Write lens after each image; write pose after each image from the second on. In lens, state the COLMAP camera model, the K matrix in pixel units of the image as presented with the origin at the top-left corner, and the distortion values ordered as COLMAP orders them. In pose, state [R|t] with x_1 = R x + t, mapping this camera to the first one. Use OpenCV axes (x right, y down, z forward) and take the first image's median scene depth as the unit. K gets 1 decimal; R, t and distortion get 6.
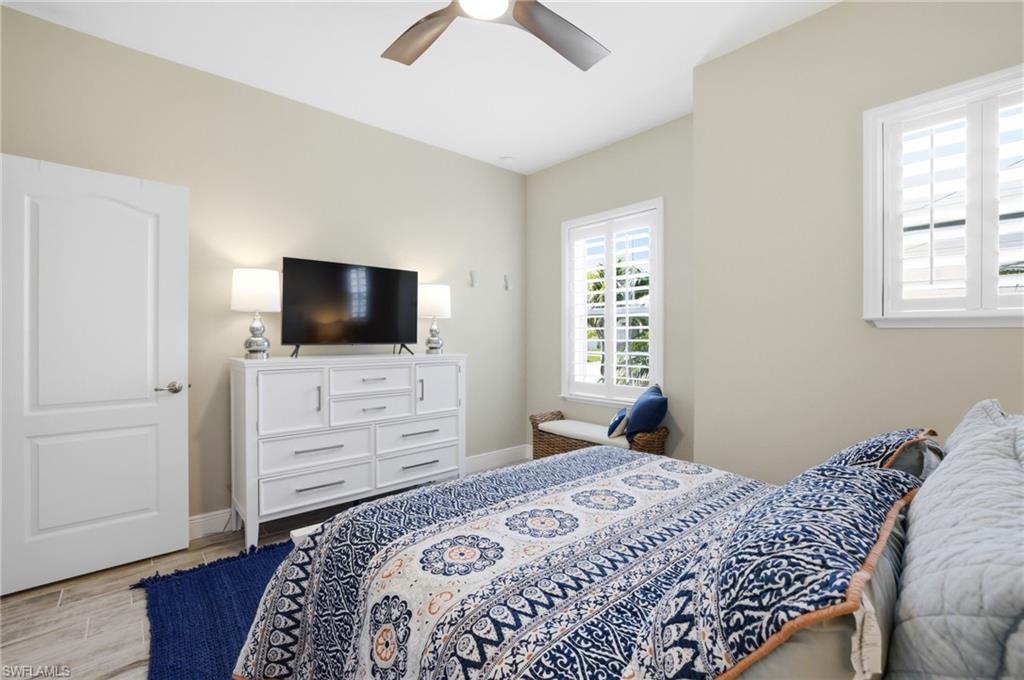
lens RADIAL K [[444.6, 0, 514.2], [0, 444.6, 343.5], [0, 0, 1]] dist [-0.042995, 0.013193]
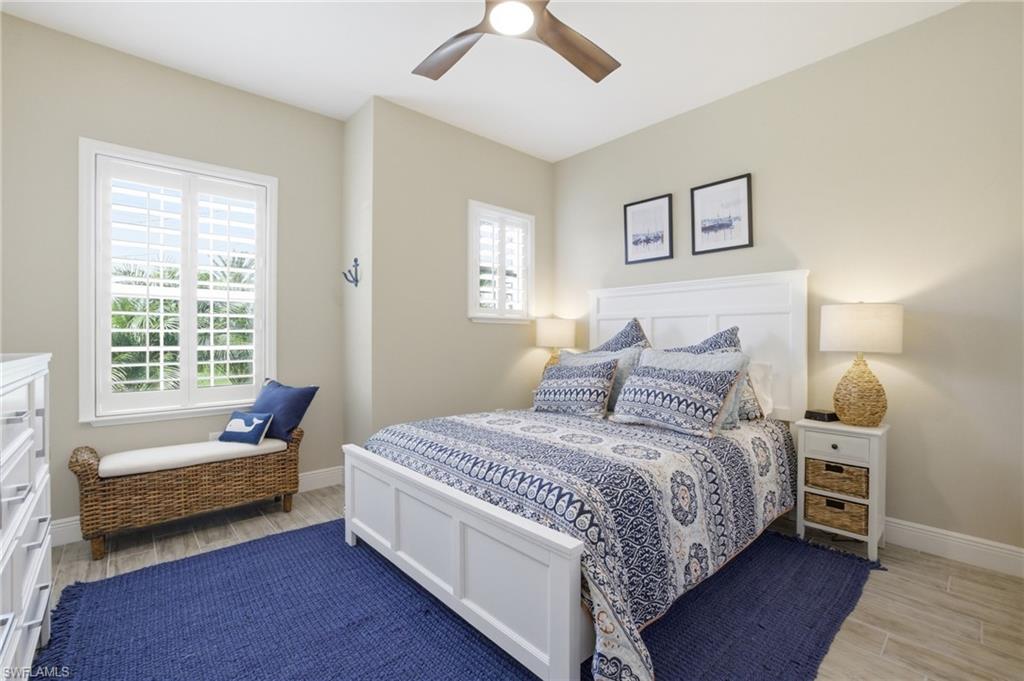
lens RADIAL K [[444.6, 0, 514.2], [0, 444.6, 344.0], [0, 0, 1]] dist [-0.042995, 0.013193]
pose [[-0.004134, -0.013684, 0.999898, -0.994880], [0.019754, 0.999710, 0.013763, 0.031426], [-0.999796, 0.019809, -0.003863, 0.831542]]
